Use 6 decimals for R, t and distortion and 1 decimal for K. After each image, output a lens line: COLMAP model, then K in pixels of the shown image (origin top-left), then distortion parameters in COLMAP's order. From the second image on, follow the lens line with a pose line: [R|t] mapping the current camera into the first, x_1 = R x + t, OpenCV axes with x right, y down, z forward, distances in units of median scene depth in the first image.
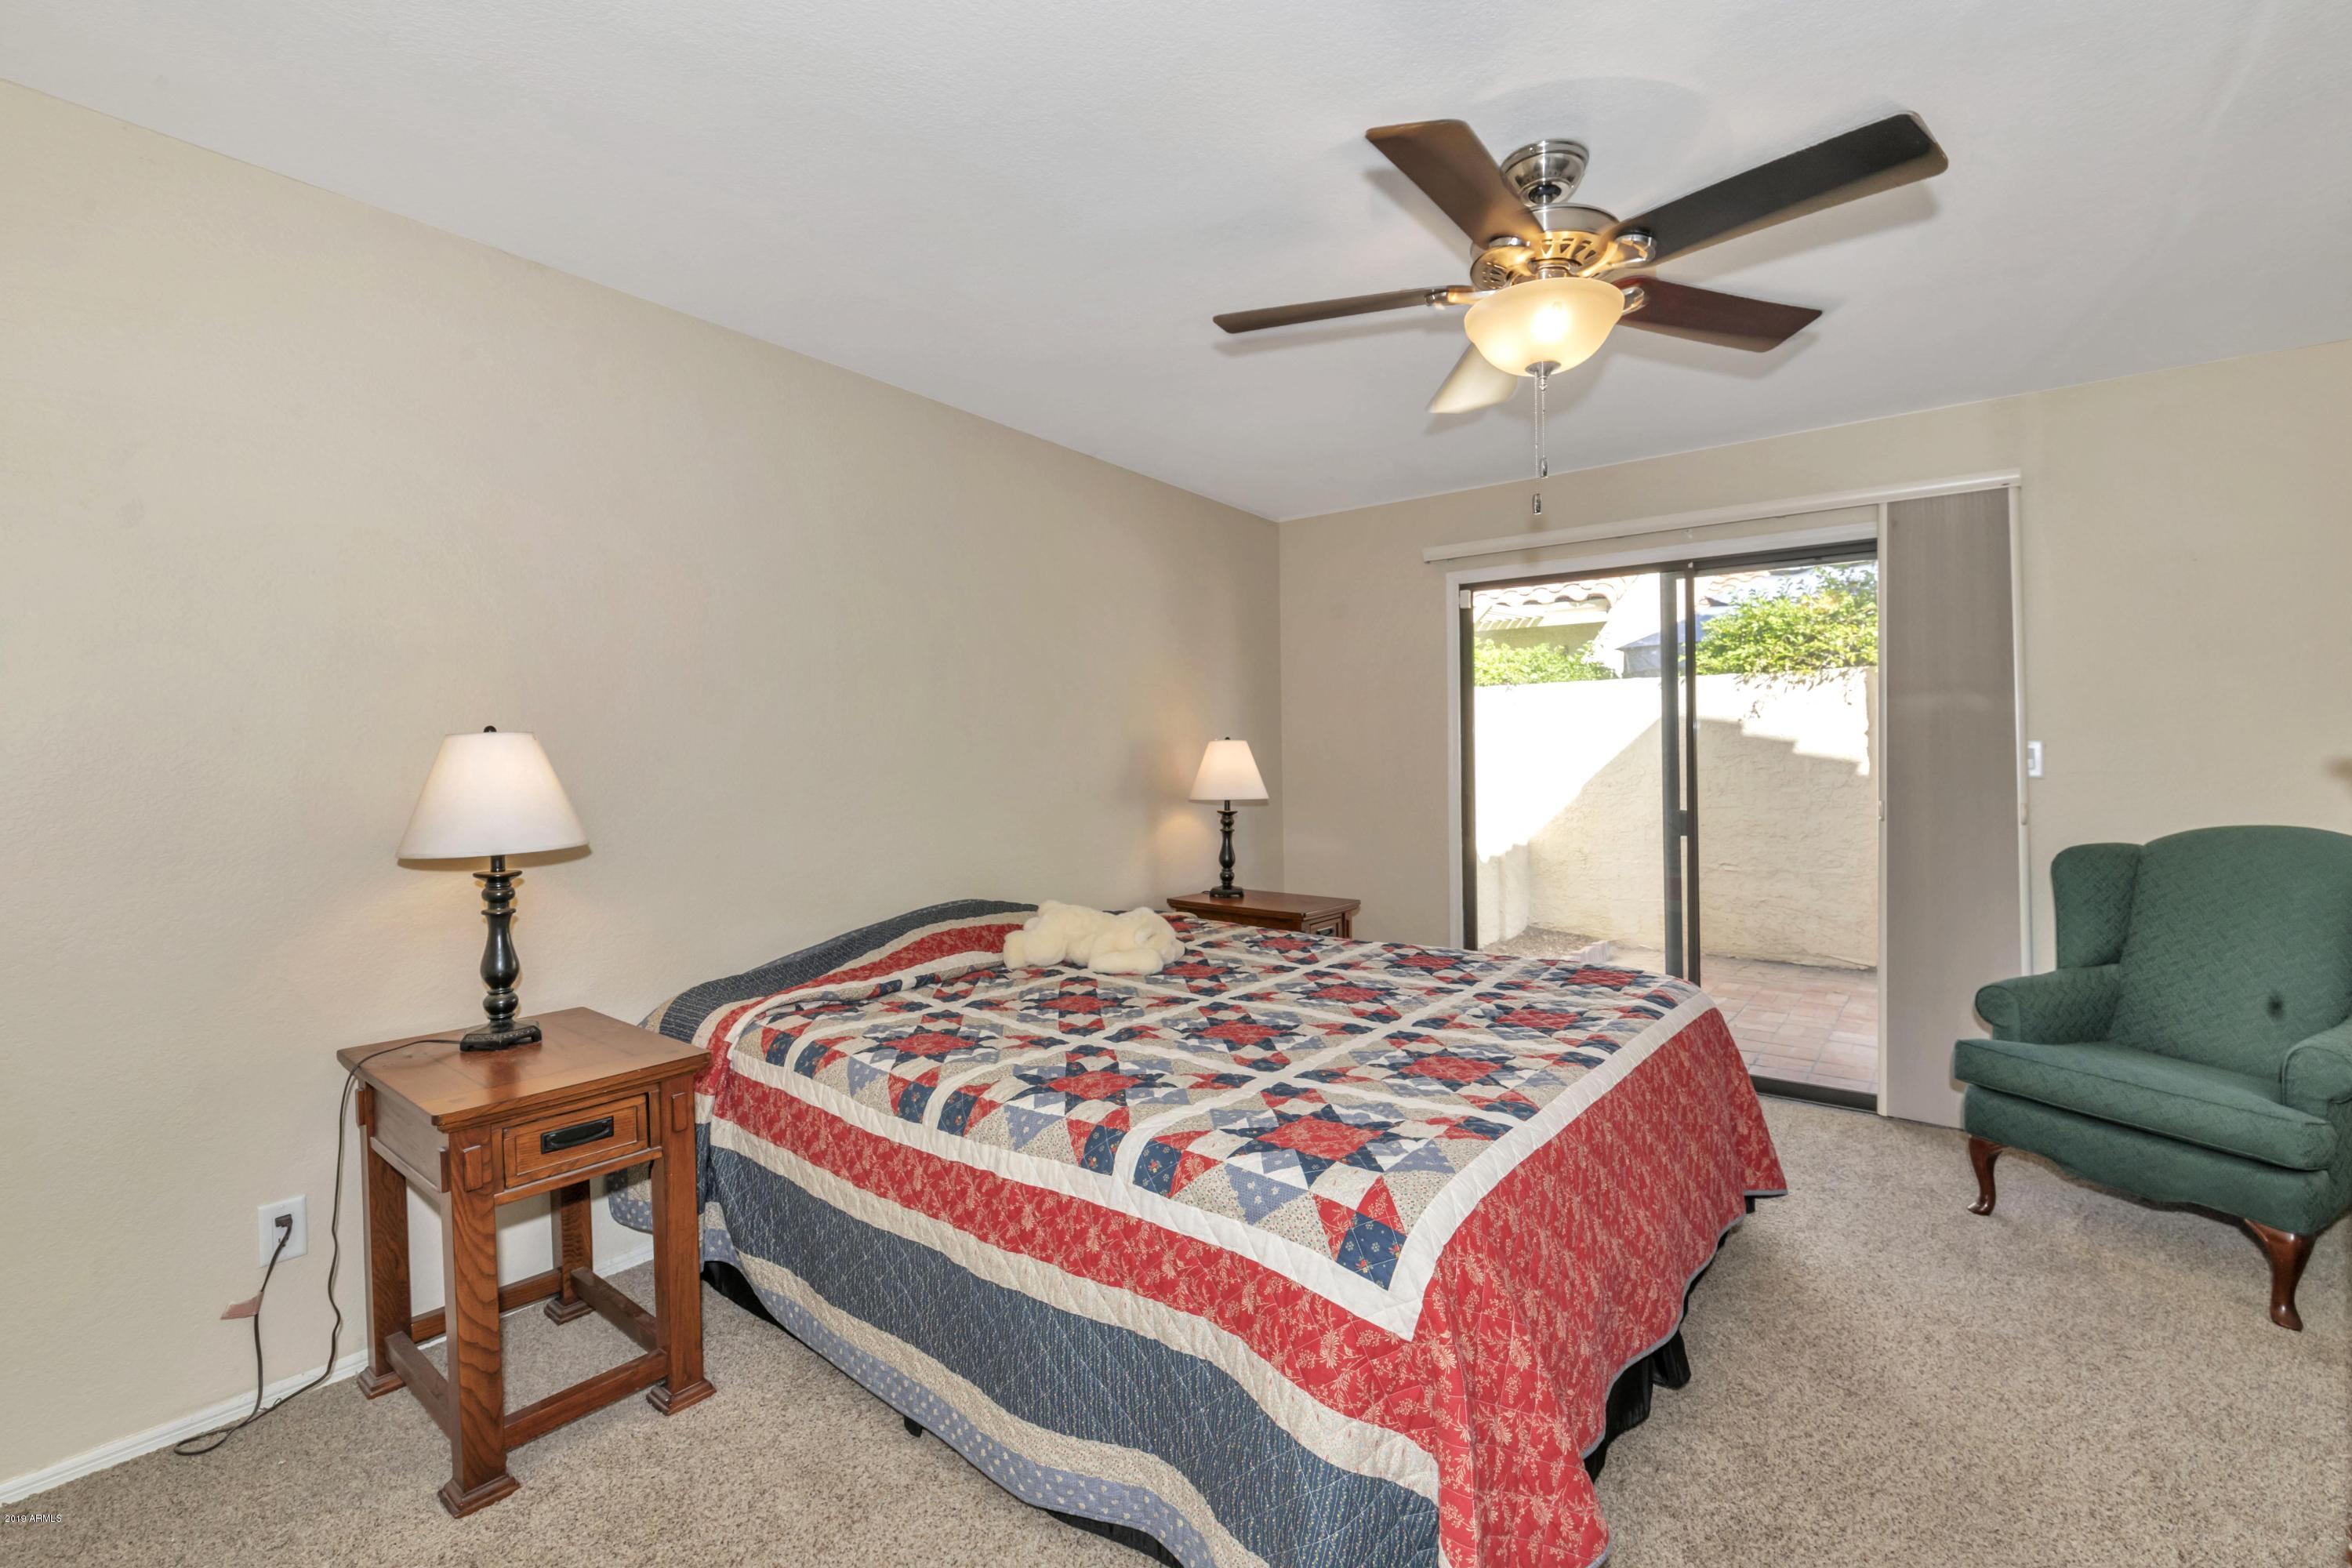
lens RADIAL K [[1052.5, 0, 1176.0], [0, 1052.5, 784.0], [0, 0, 1]] dist [-0.008928, -0.000527]
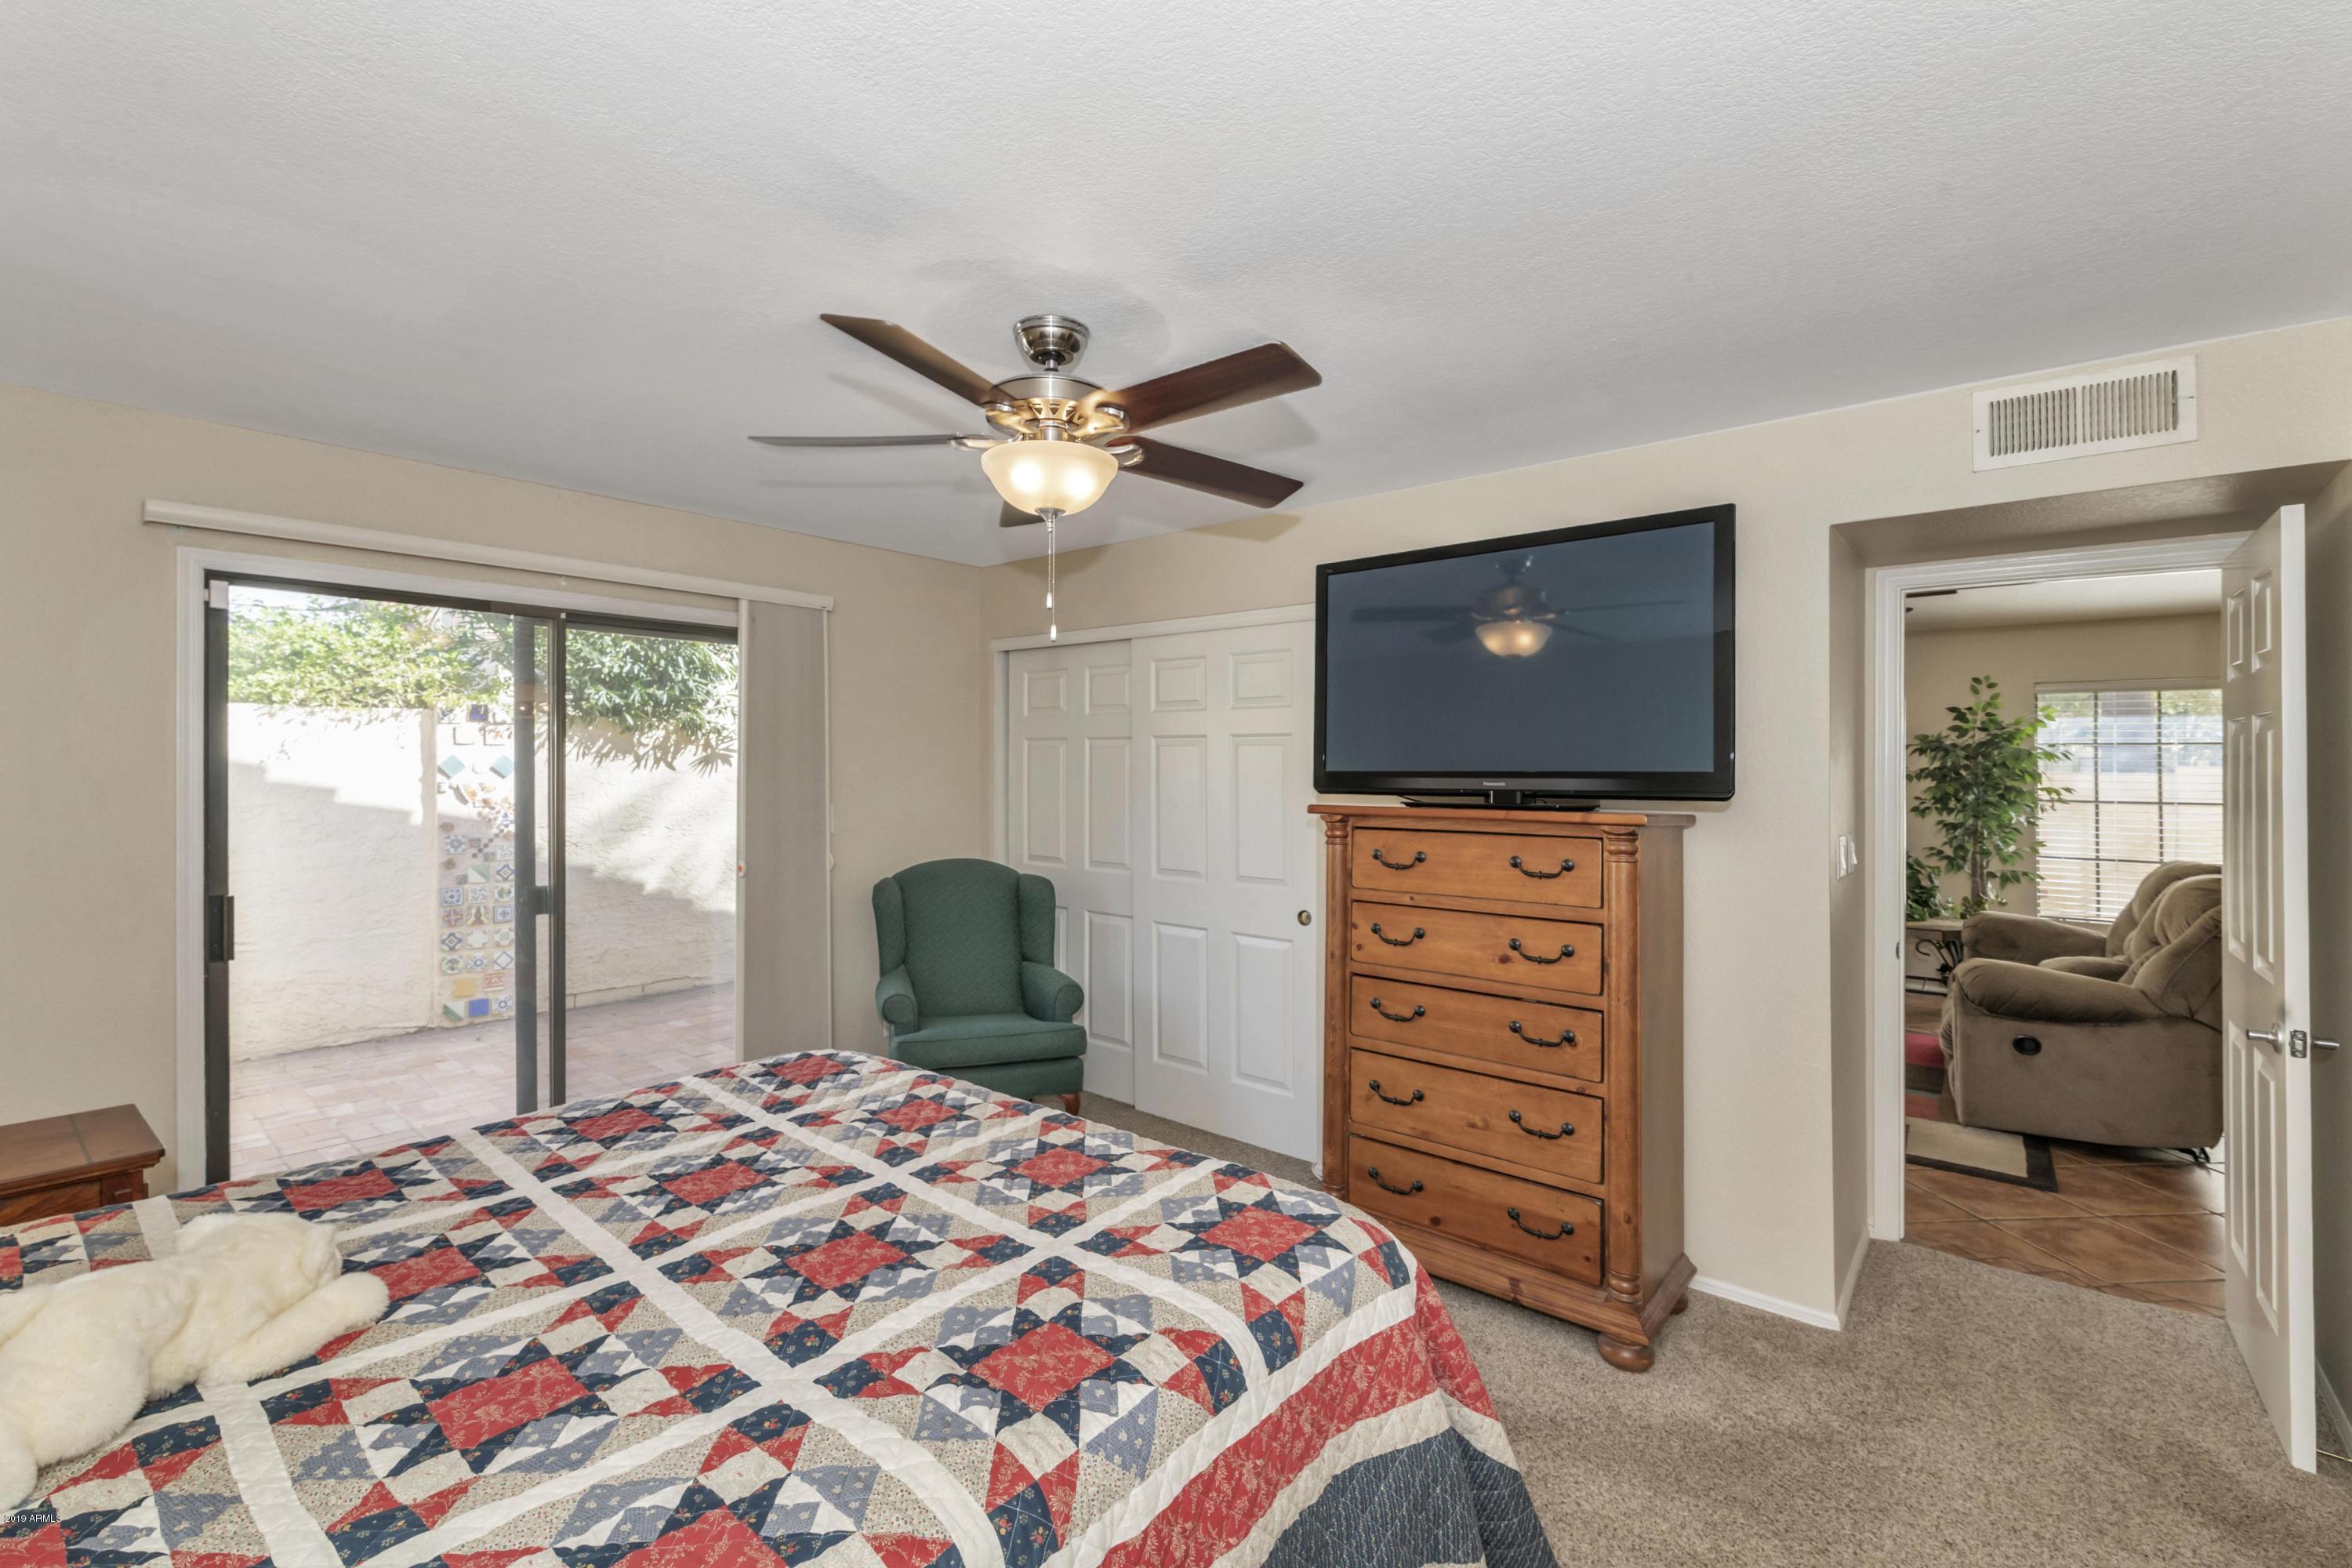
lens RADIAL K [[1052.5, 0, 1176.0], [0, 1052.5, 784.0], [0, 0, 1]] dist [-0.008928, -0.000527]
pose [[0.016095, -0.011519, 0.999804, -0.674299], [0.020260, 0.999732, 0.011192, -0.102155], [-0.999665, 0.020076, 0.016324, 0.753489]]
